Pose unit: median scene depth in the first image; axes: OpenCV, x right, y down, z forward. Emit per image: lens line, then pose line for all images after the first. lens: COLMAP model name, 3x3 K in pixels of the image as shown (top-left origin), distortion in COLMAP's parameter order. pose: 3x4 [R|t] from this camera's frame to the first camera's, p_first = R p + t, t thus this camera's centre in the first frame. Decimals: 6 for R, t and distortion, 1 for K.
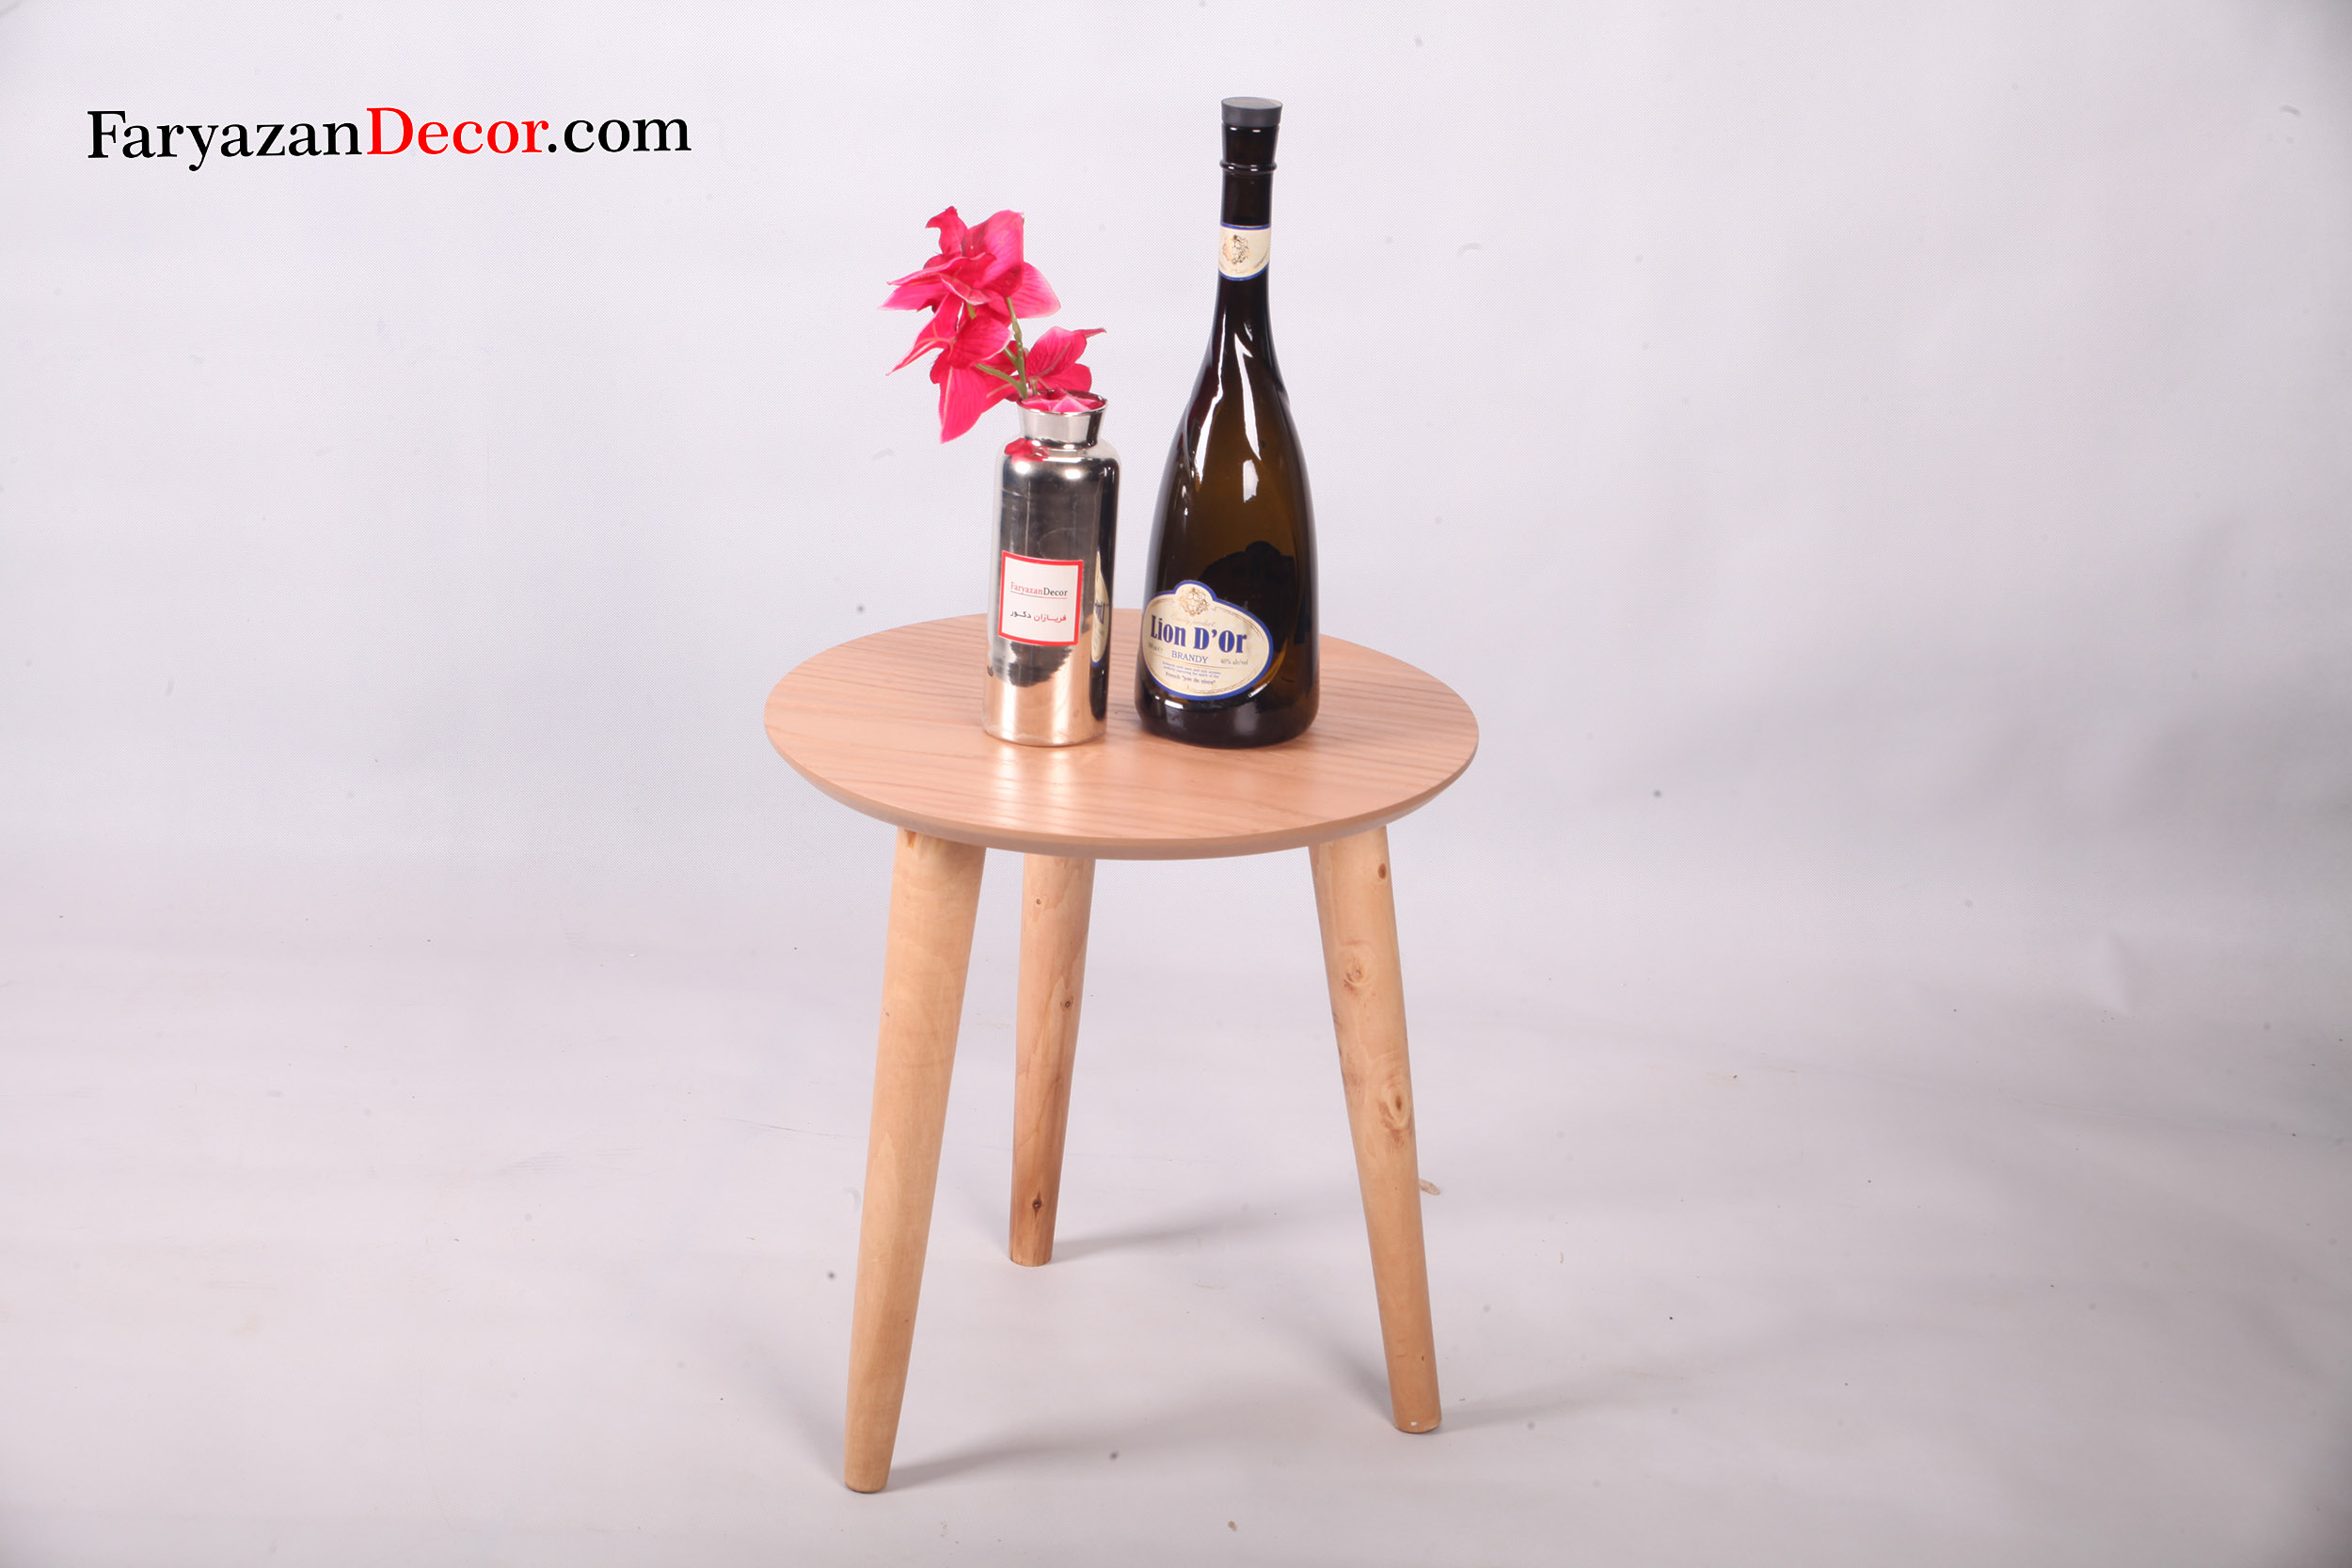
lens RADIAL K [[4290.0, 0, 1176.0], [0, 4290.0, 784.0], [0, 0, 1]] dist [0.167965, 0.109913]
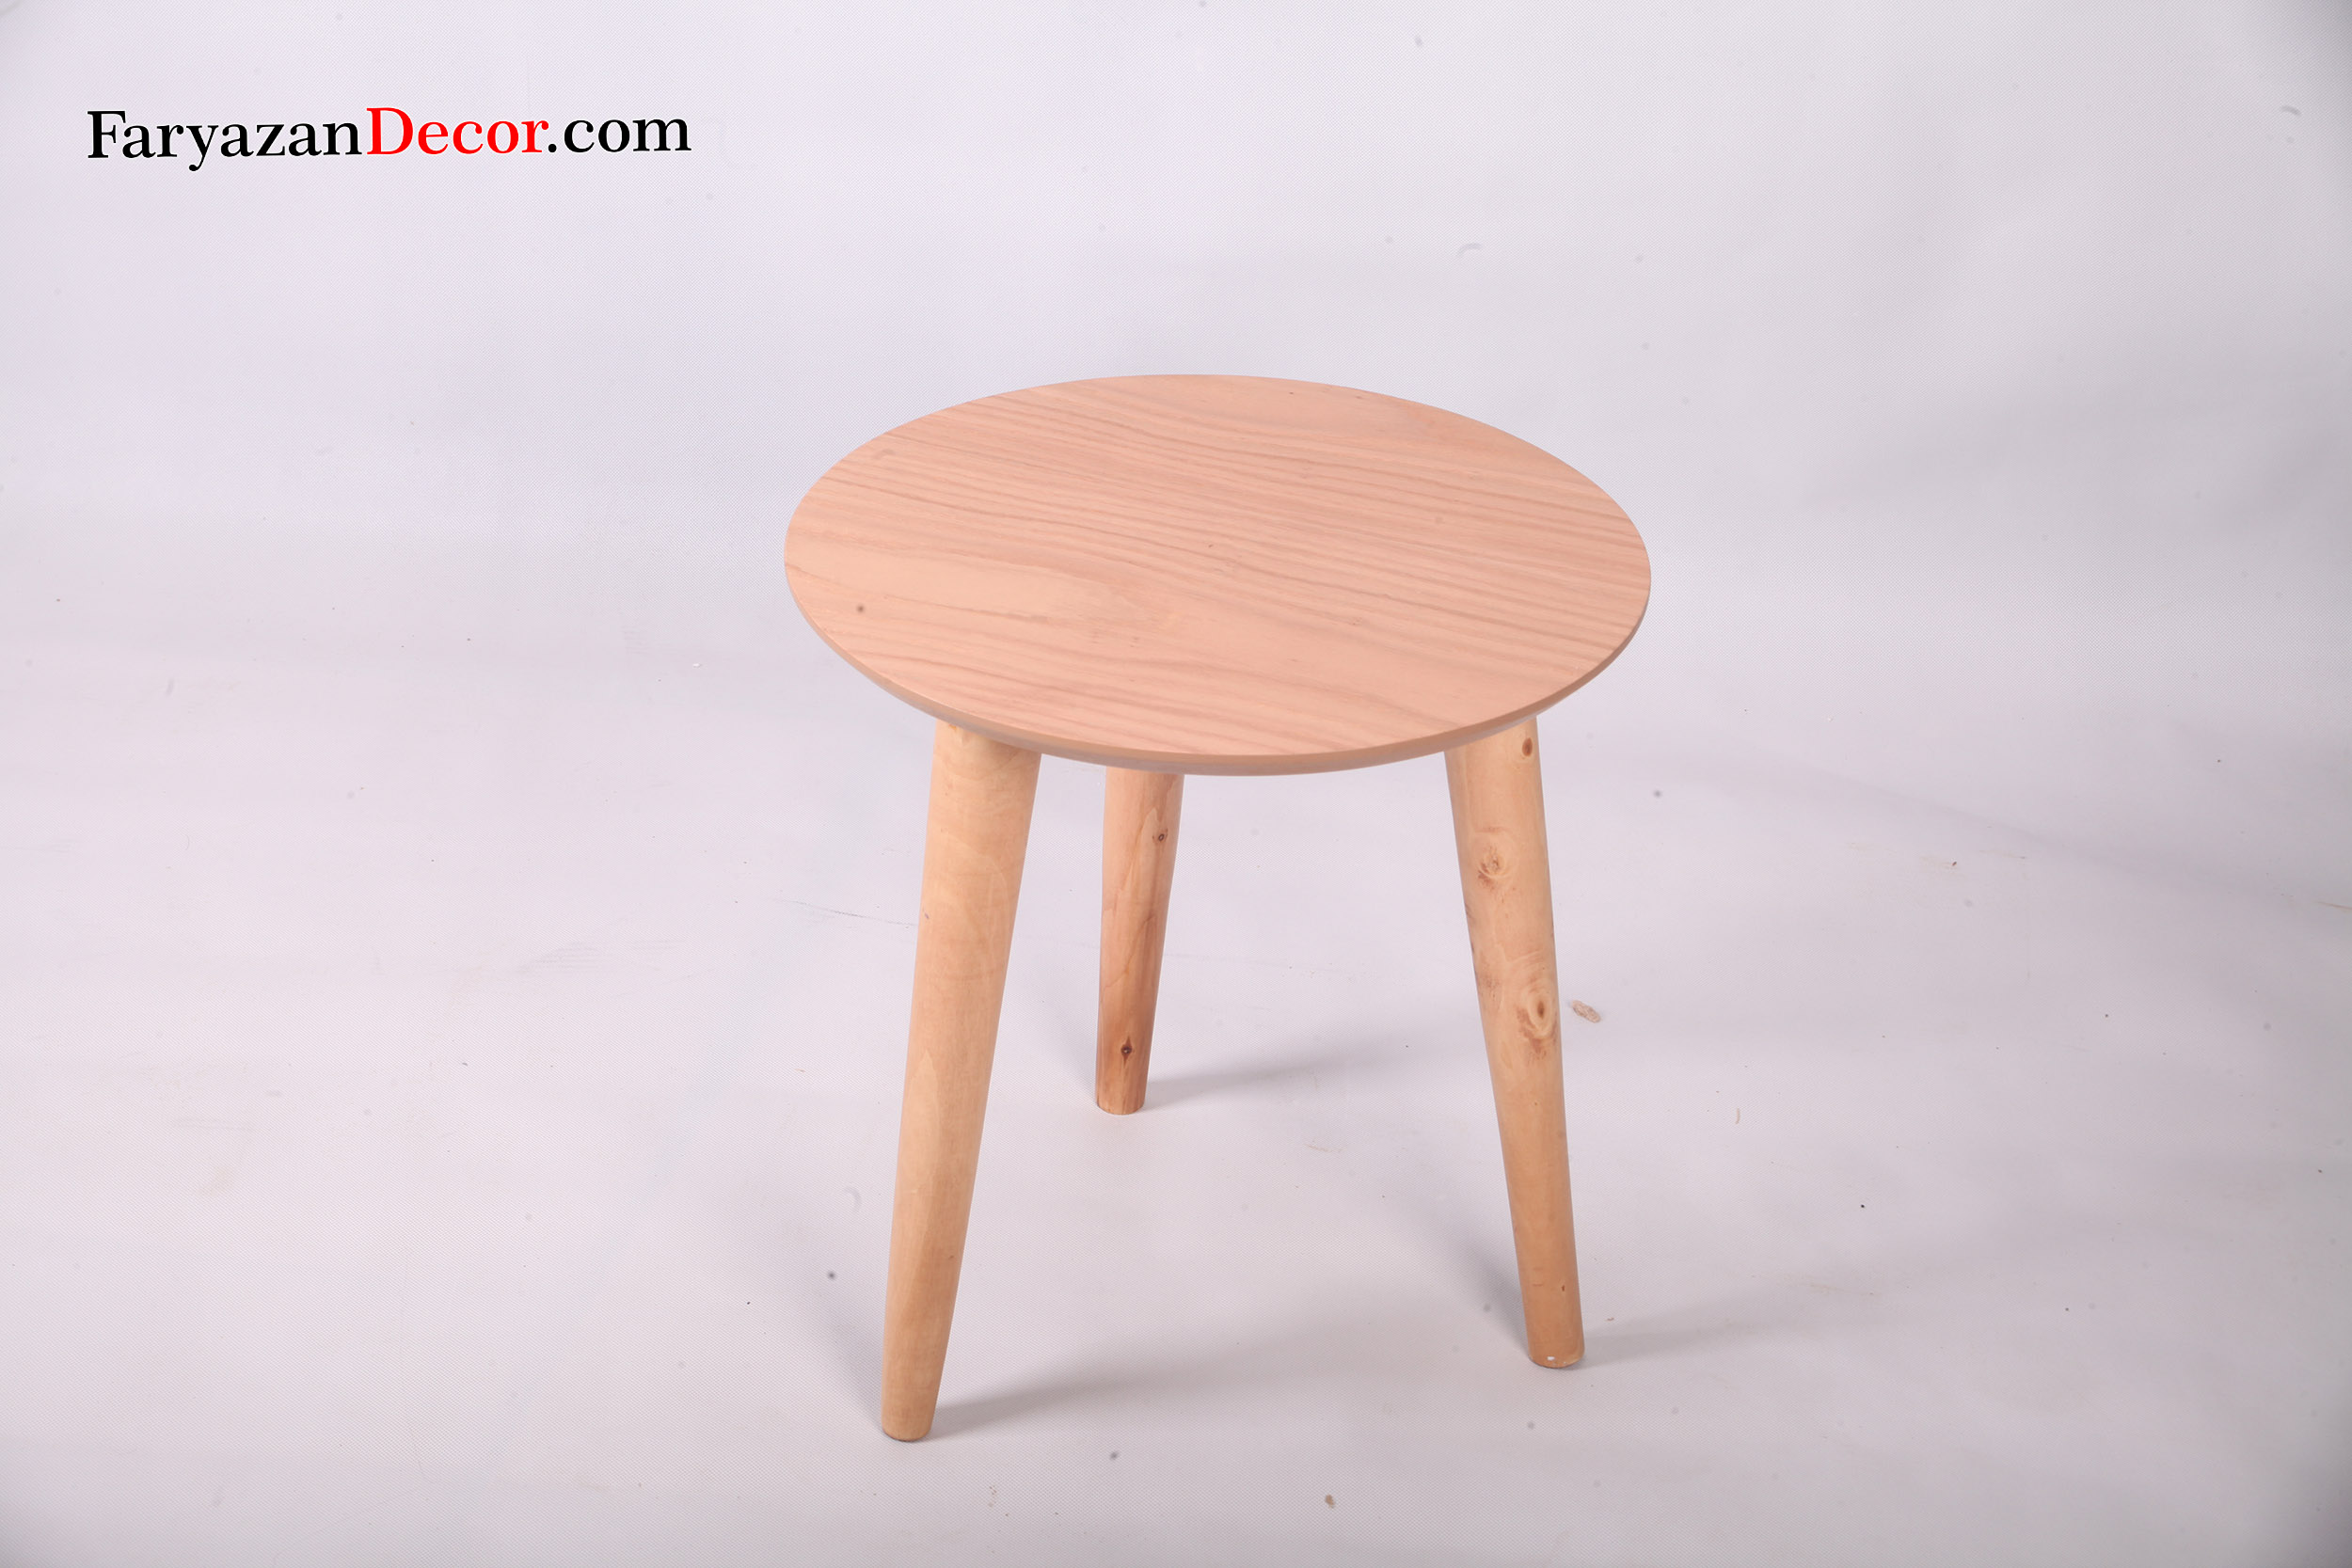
lens RADIAL K [[4290.0, 0, 1176.0], [0, 4290.0, 784.0], [0, 0, 1]] dist [0.167965, 0.109913]
pose [[0.998347, 0.023876, -0.052273, 0.023914], [-0.015092, 0.986610, 0.162399, -0.106354], [0.055451, -0.161342, 0.985340, 0.179673]]
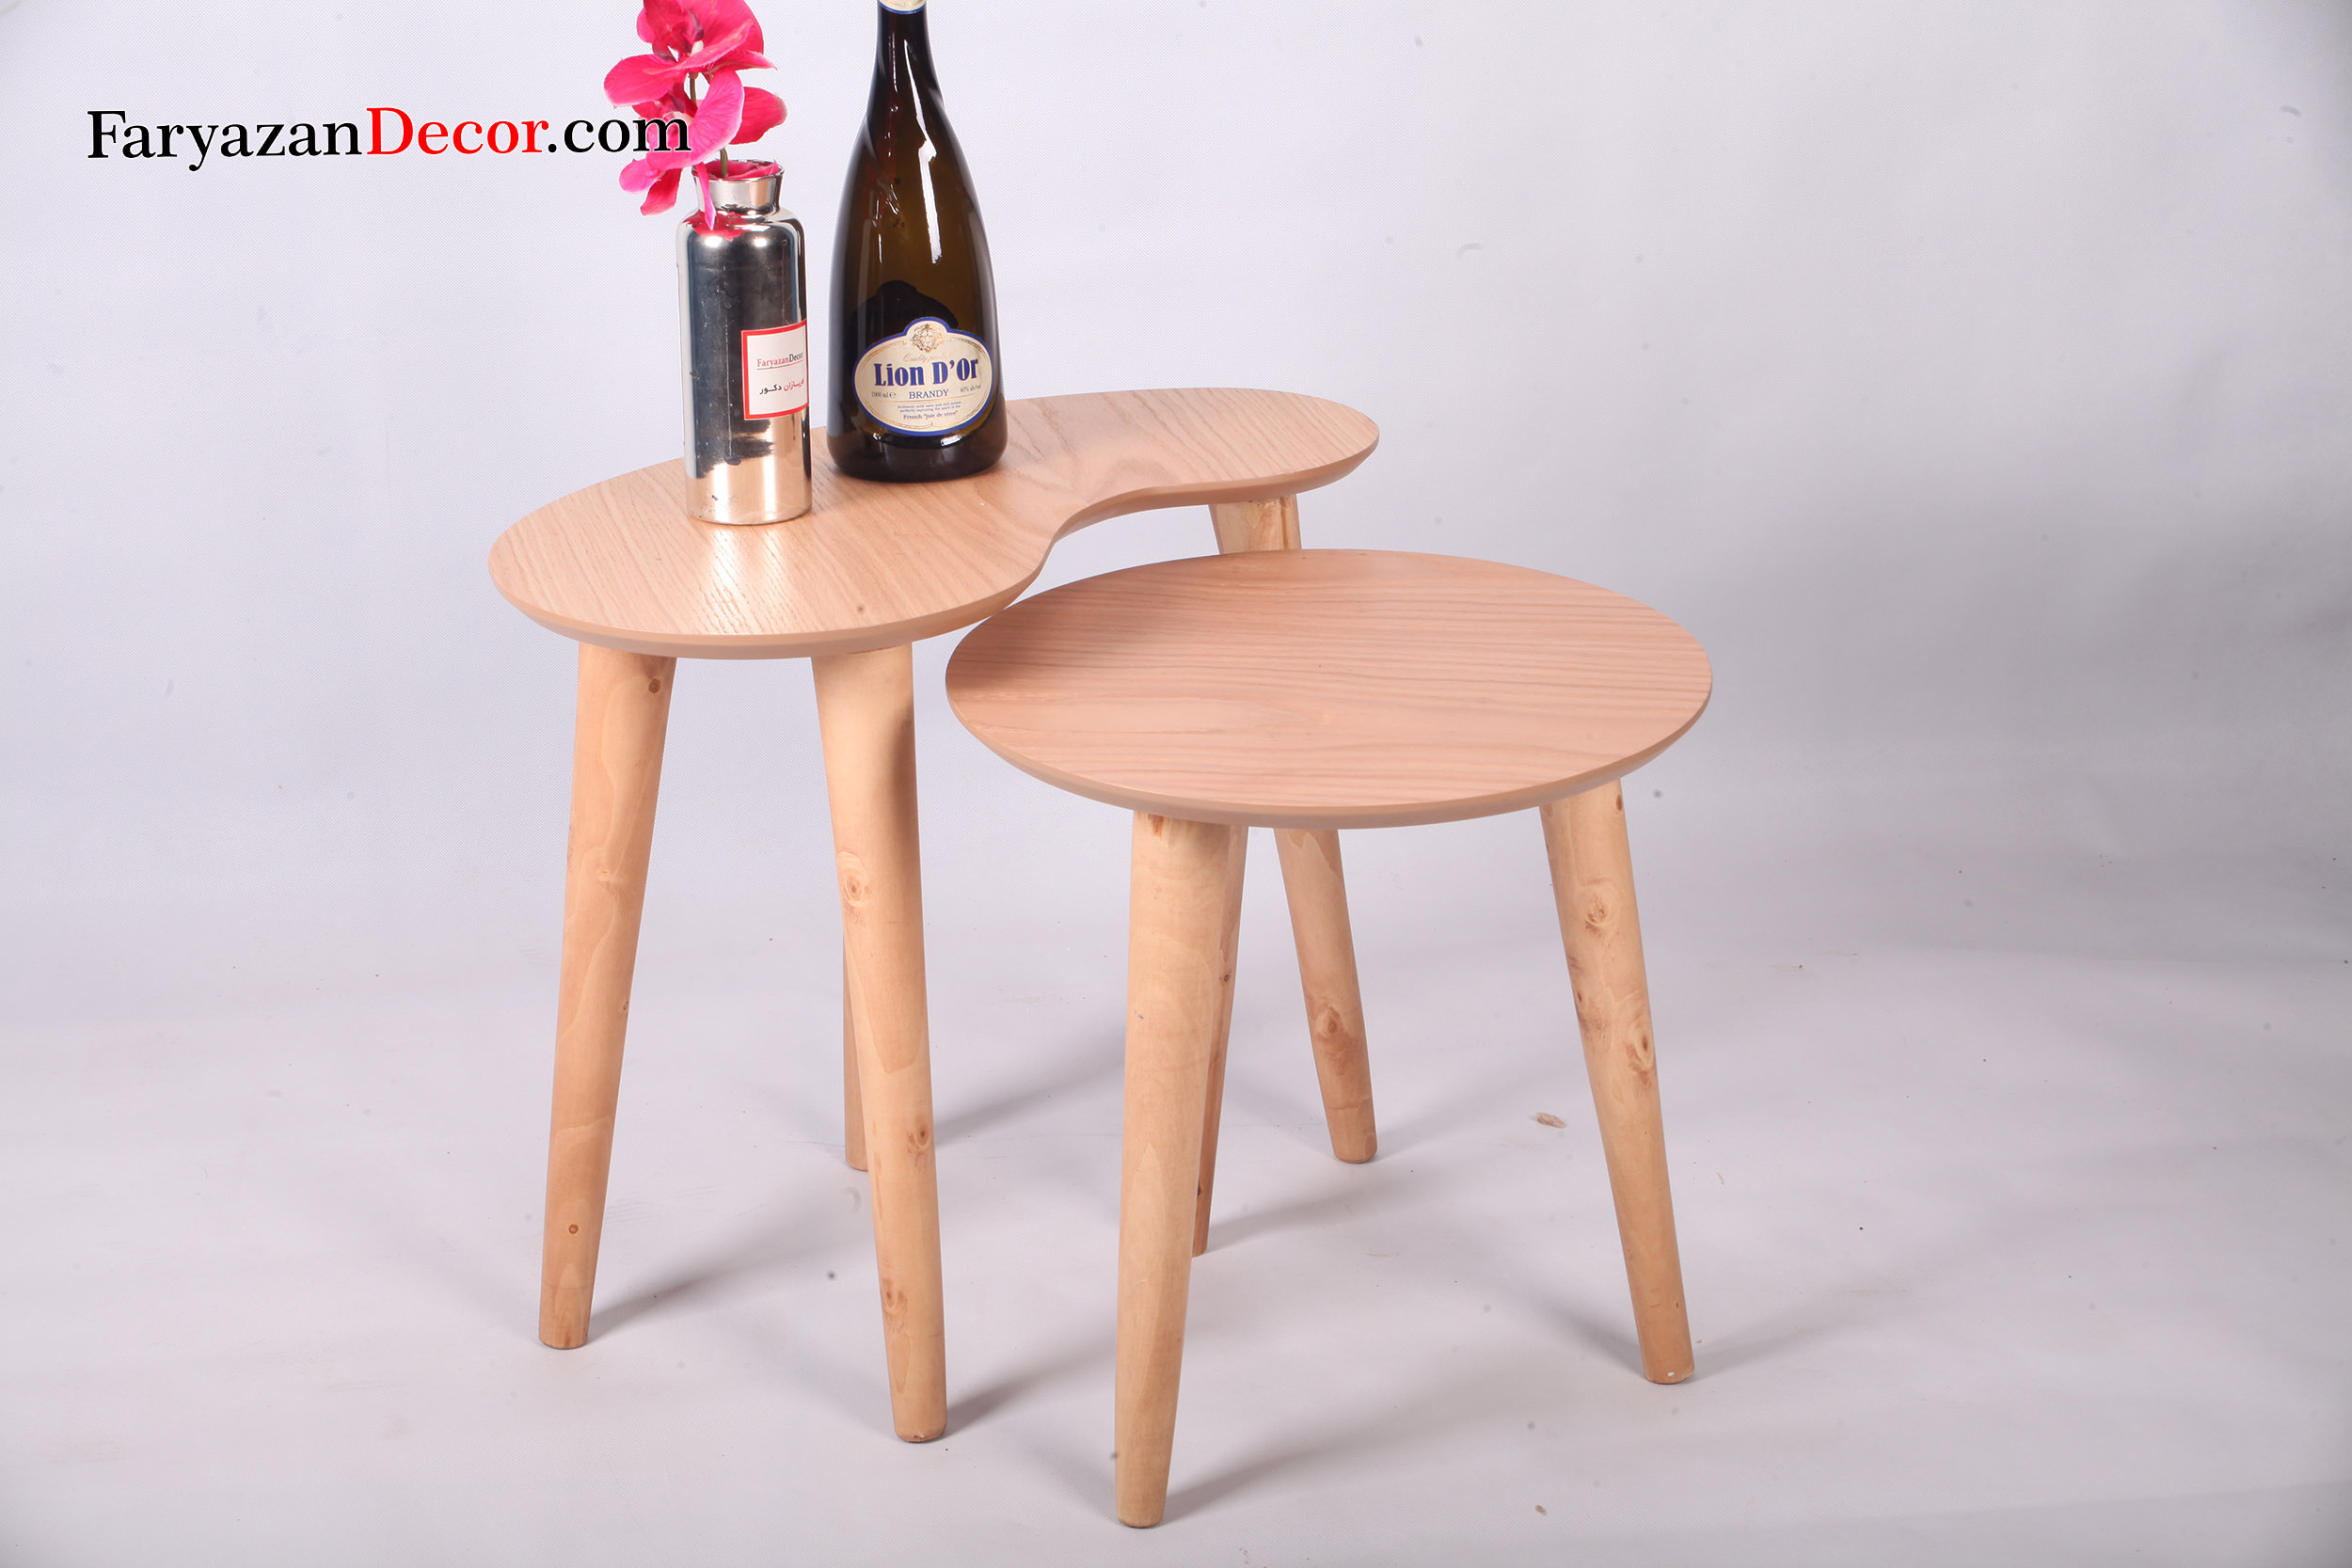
lens RADIAL K [[4290.0, 0, 1176.0], [0, 4290.0, 784.0], [0, 0, 1]] dist [0.167965, 0.109913]
pose [[0.980489, -0.111733, 0.161734, -0.200195], [0.107128, 0.993559, 0.036944, -0.029195], [-0.164820, -0.018897, 0.986143, 0.084891]]
